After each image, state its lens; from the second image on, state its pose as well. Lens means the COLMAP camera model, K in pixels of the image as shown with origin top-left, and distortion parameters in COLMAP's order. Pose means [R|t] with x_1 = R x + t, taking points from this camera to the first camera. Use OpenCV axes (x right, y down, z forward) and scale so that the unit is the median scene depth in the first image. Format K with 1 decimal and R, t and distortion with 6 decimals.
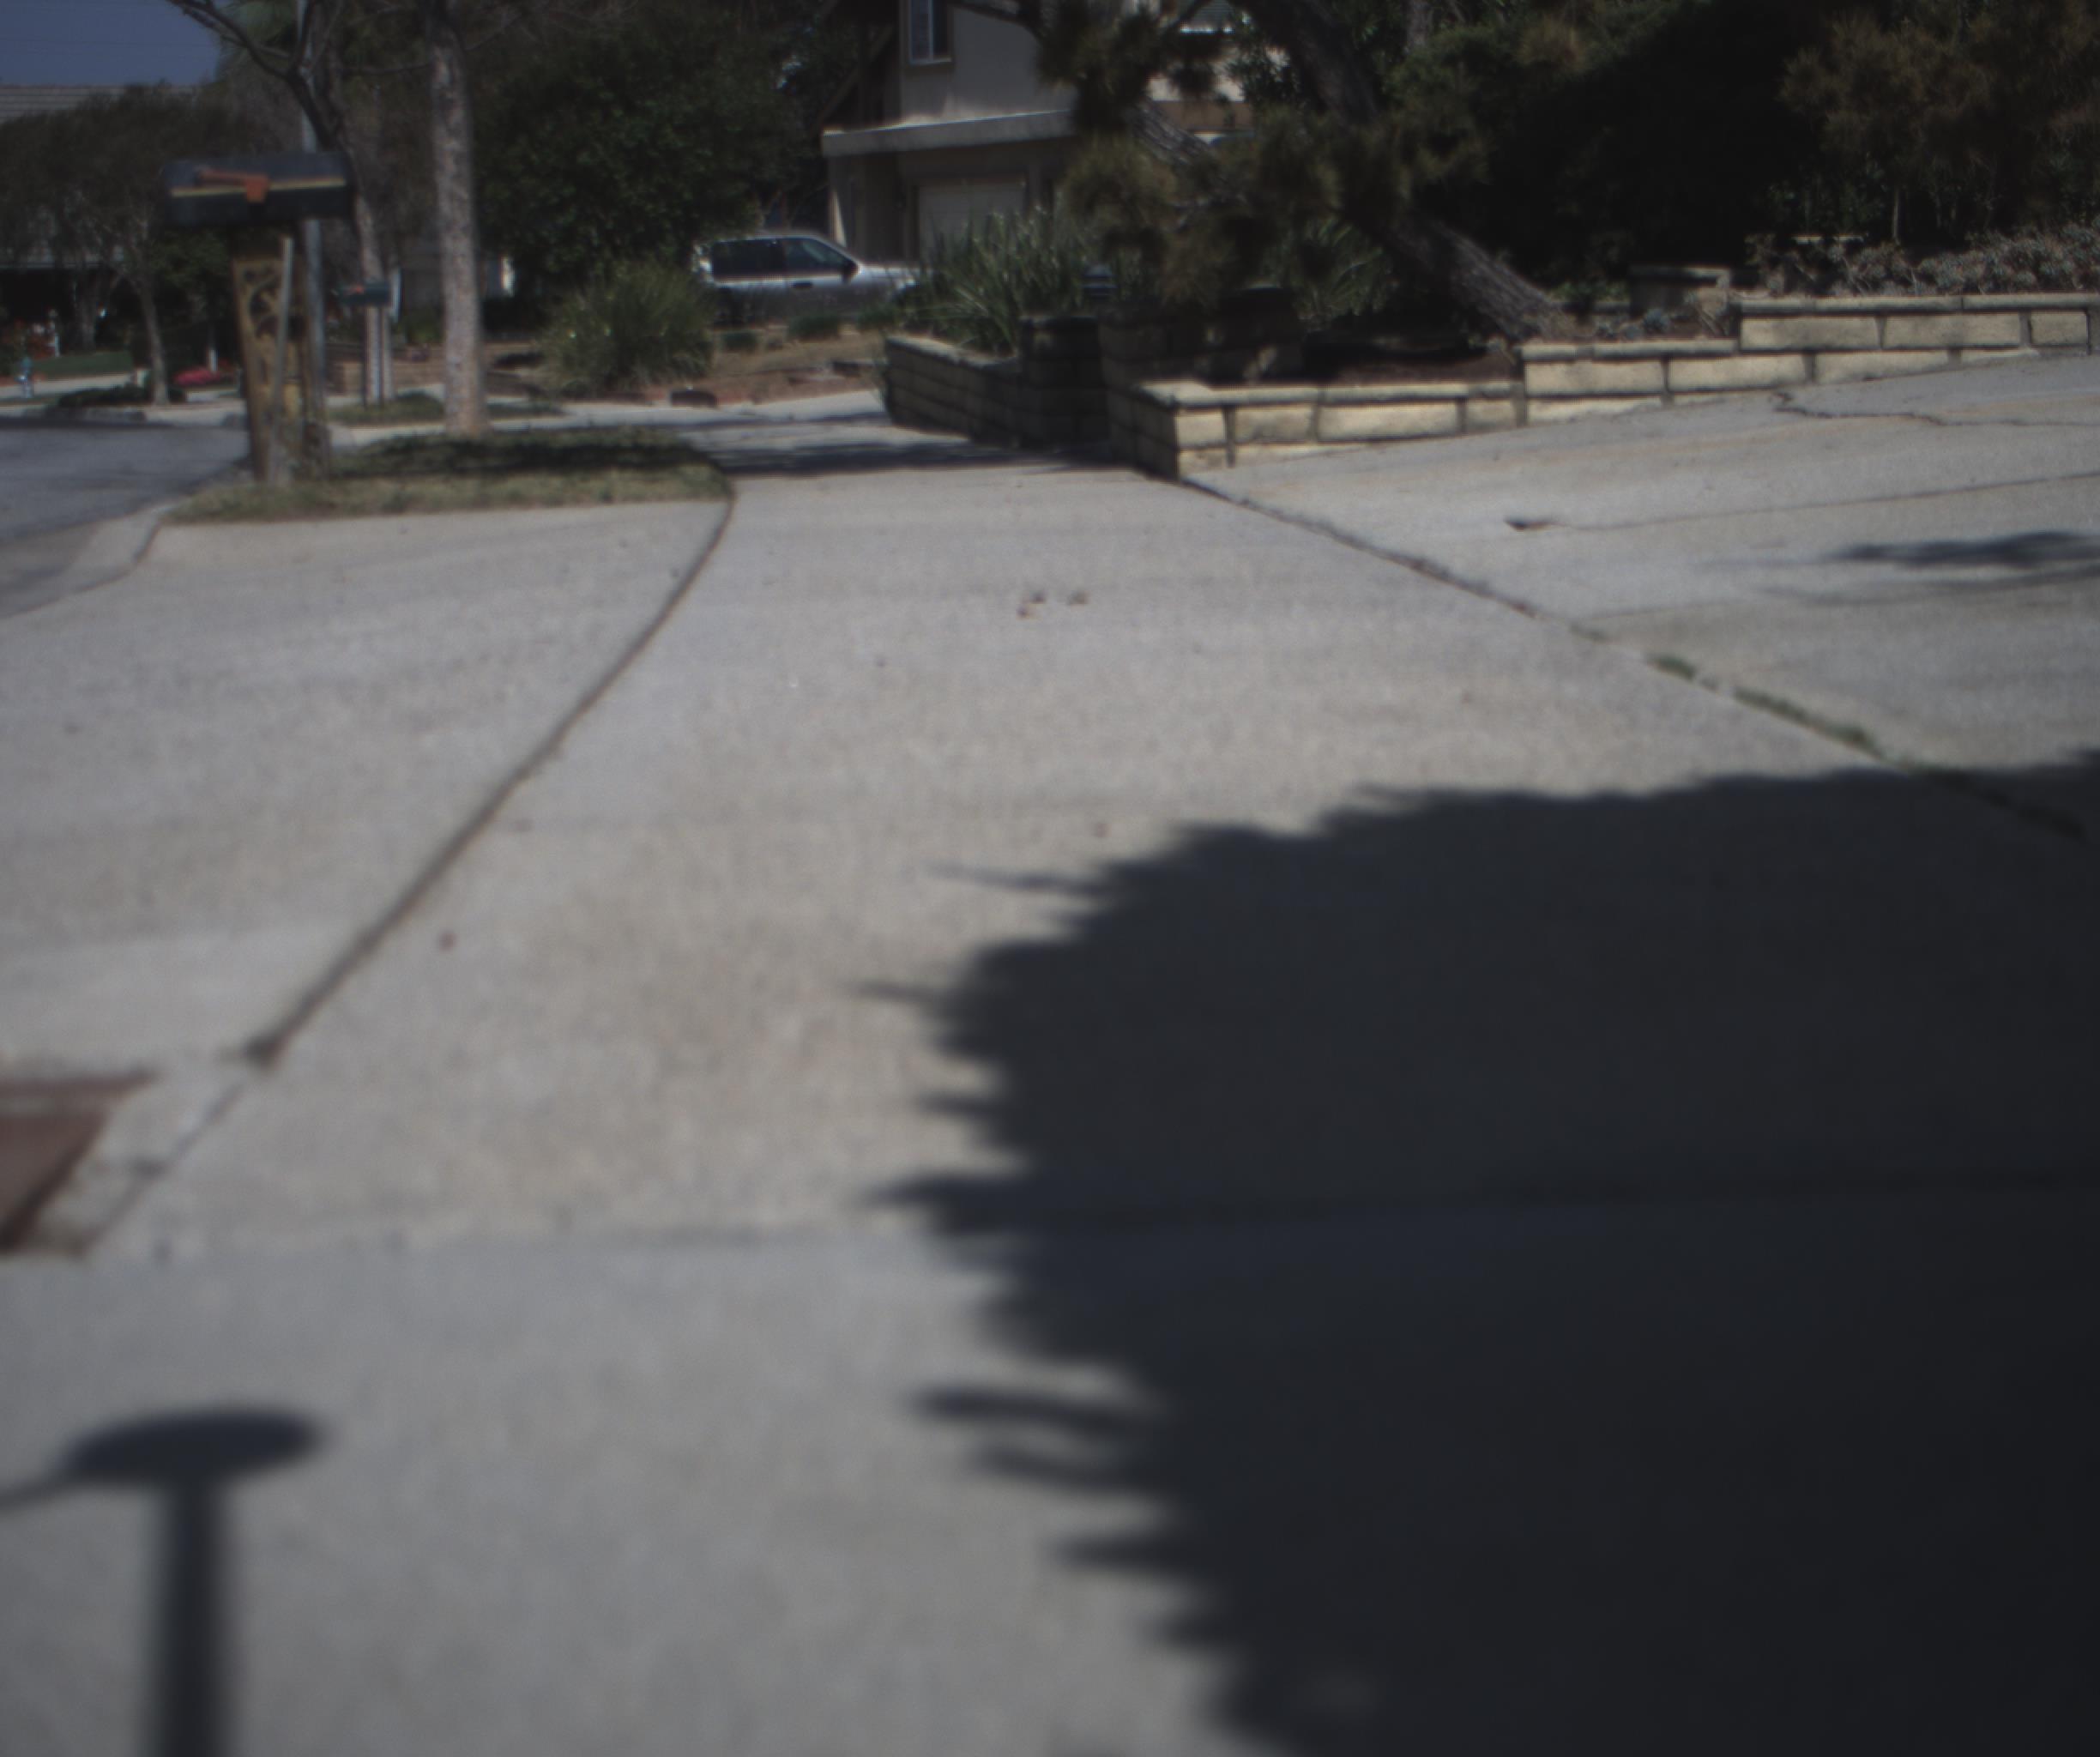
lens RADIAL K [[3937.2, 0, 1050.0], [0, 3937.2, 878.5], [0, 0, 1]] dist [-0.180607, 0.890523]
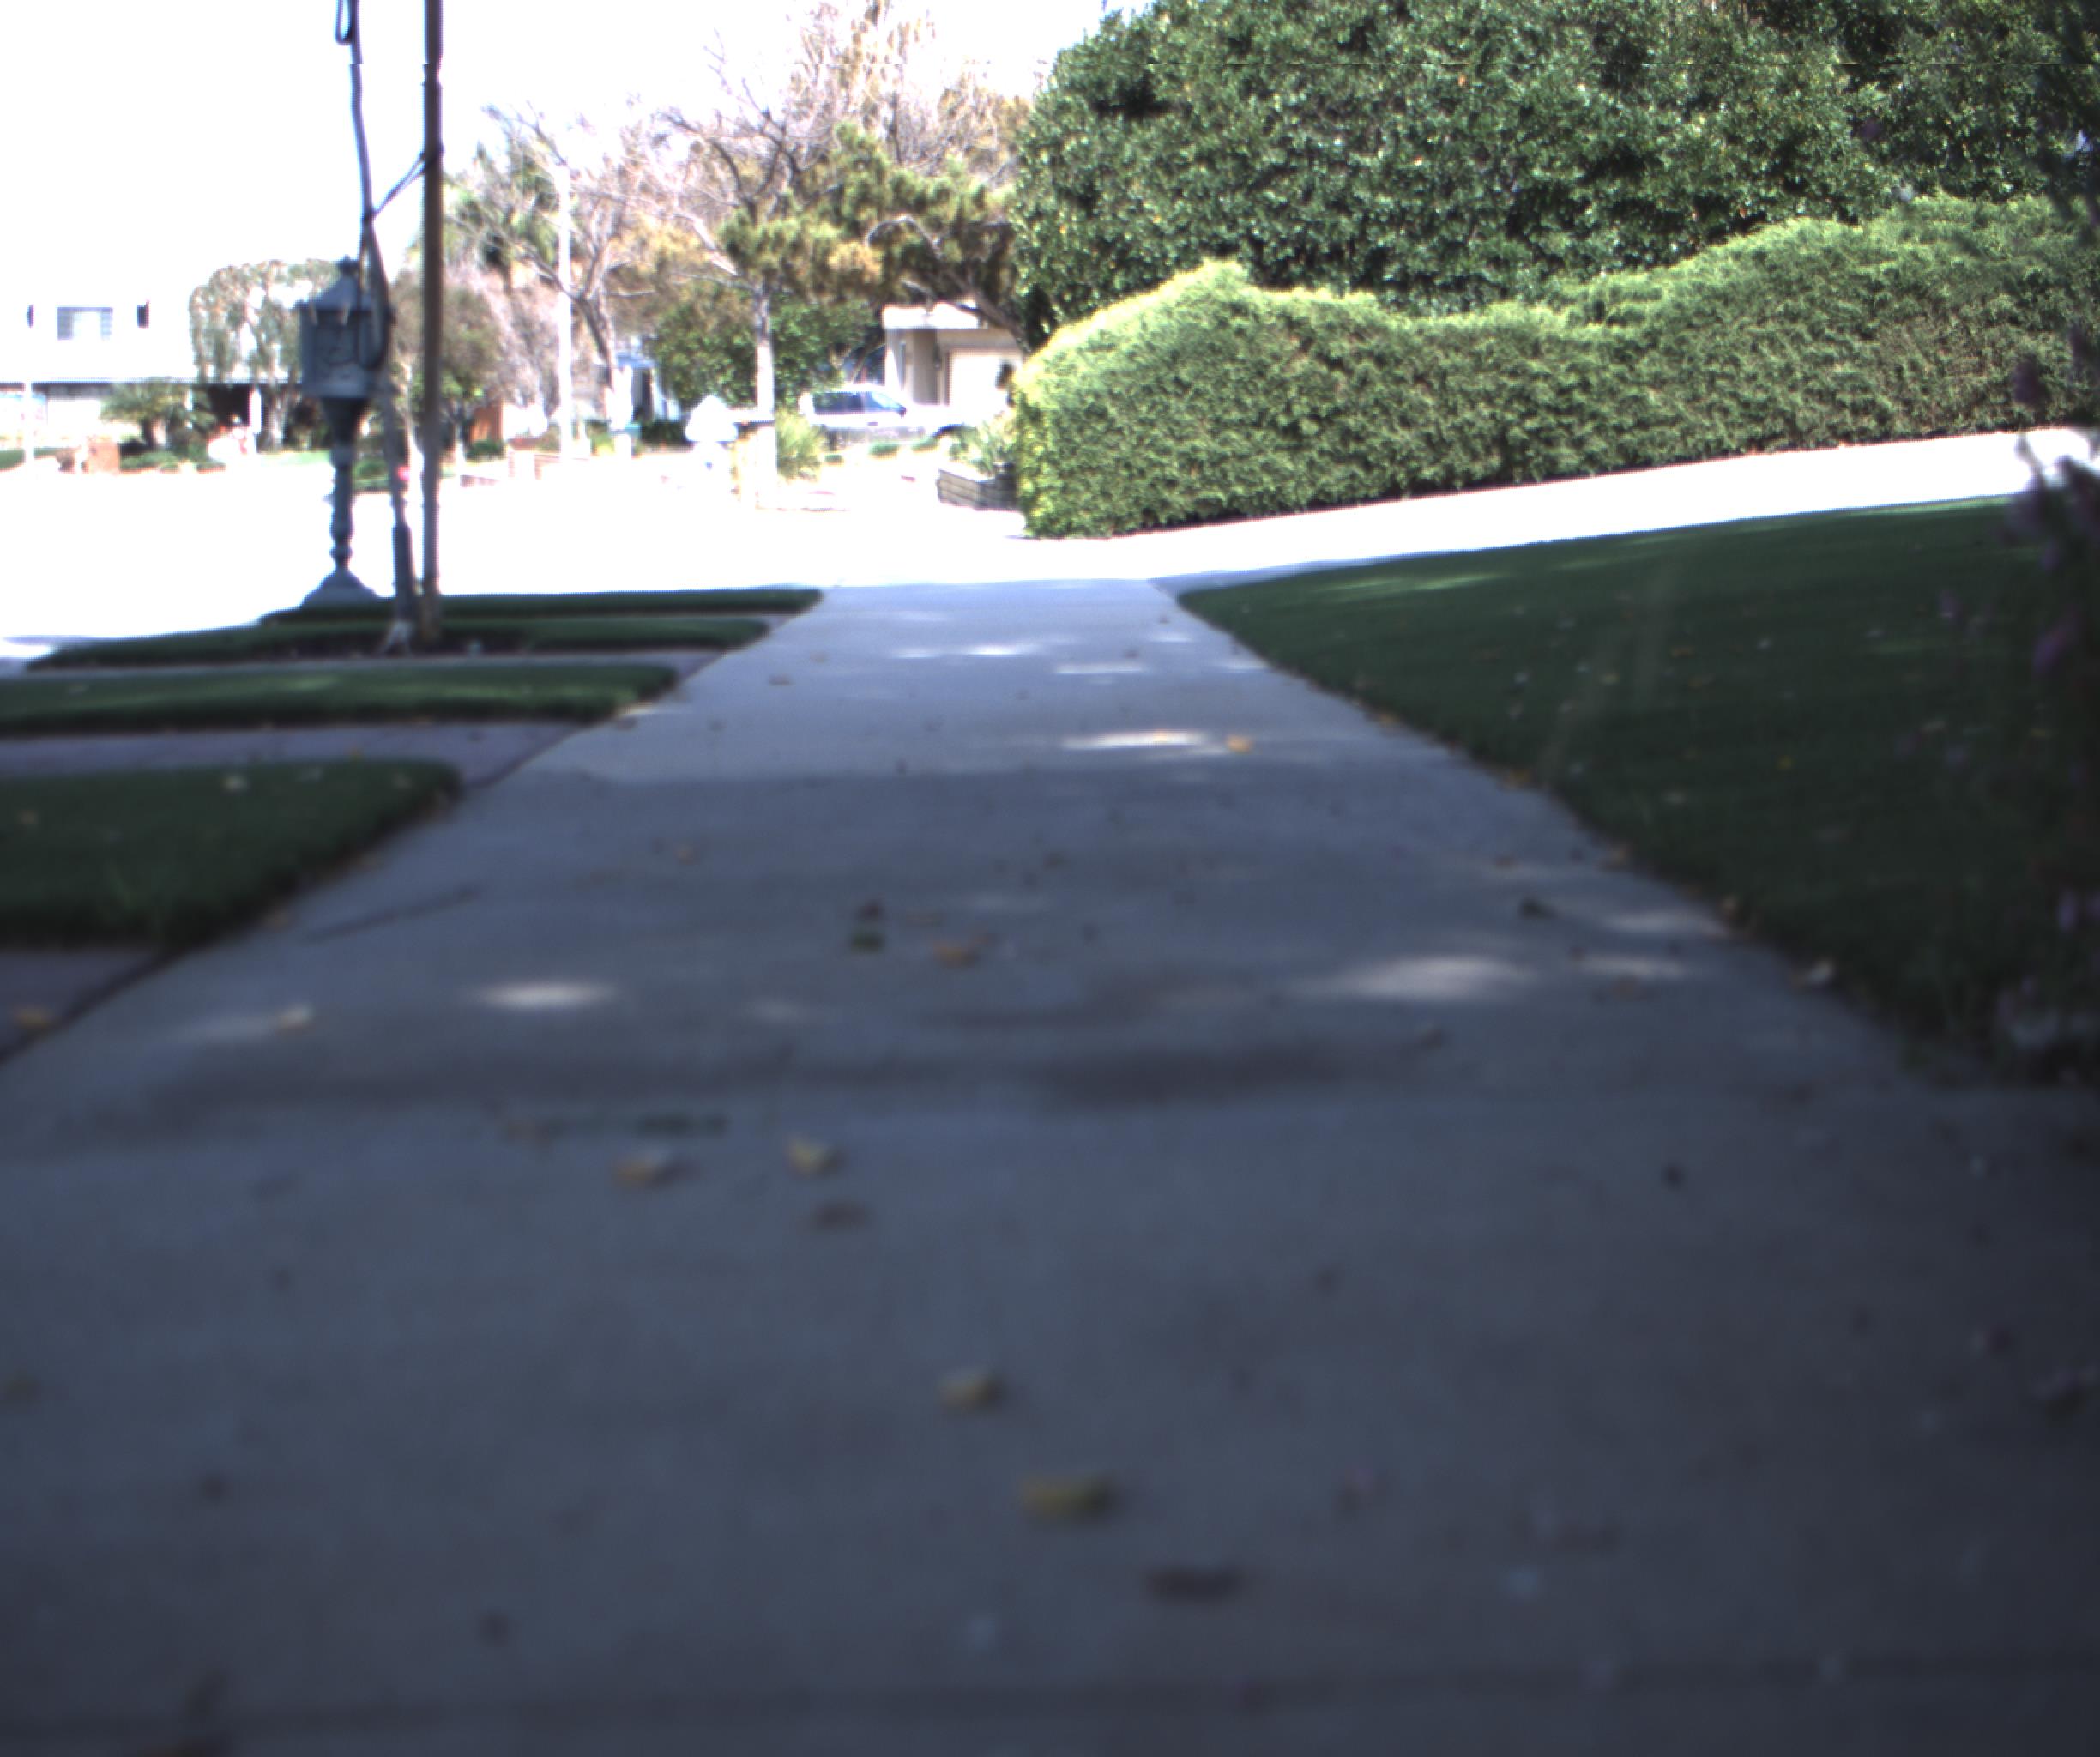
lens RADIAL K [[3937.2, 0, 1050.0], [0, 3937.2, 878.5], [0, 0, 1]] dist [-0.180607, 0.890523]
pose [[0.999802, 0.019500, -0.004083, 0.020300], [-0.019606, 0.999419, -0.027872, 0.090363], [0.003537, 0.027947, 0.999603, -0.704735]]
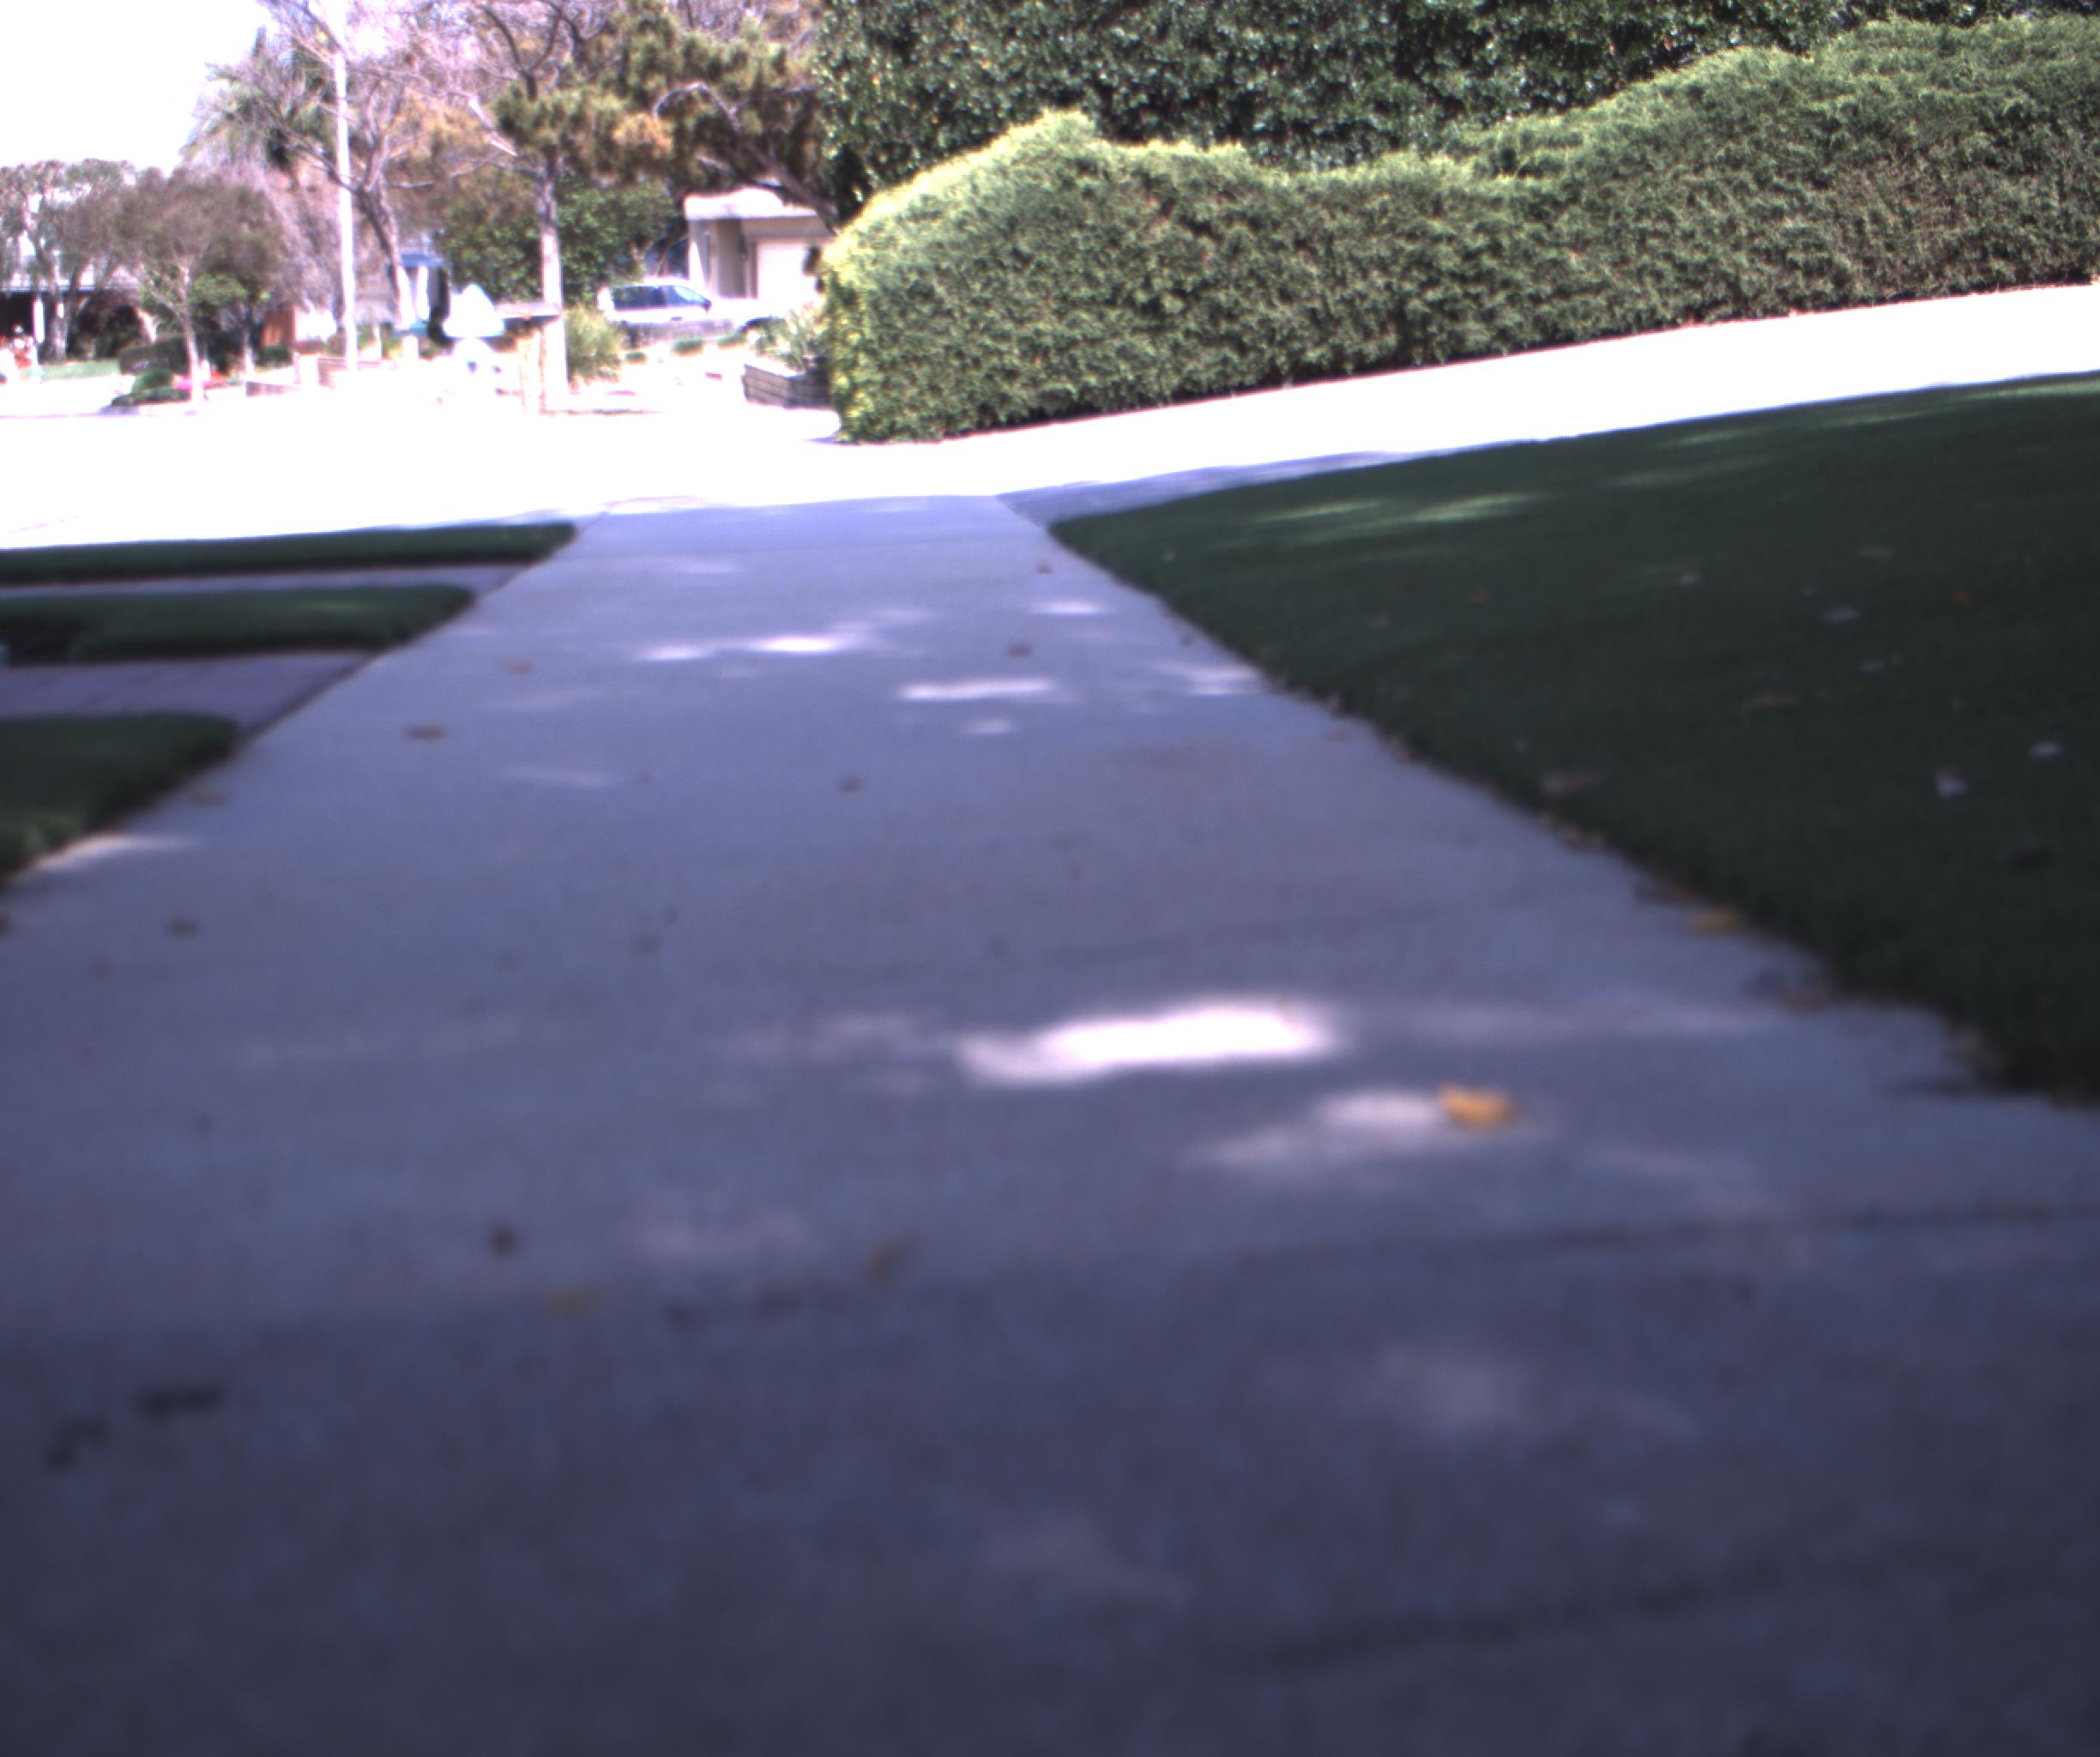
lens RADIAL K [[3937.2, 0, 1050.0], [0, 3937.2, 878.5], [0, 0, 1]] dist [-0.180607, 0.890523]
pose [[0.999146, -0.007246, 0.040676, 0.018957], [0.007288, 0.999973, -0.000883, 0.078273], [-0.040668, 0.001178, 0.999172, -0.610755]]
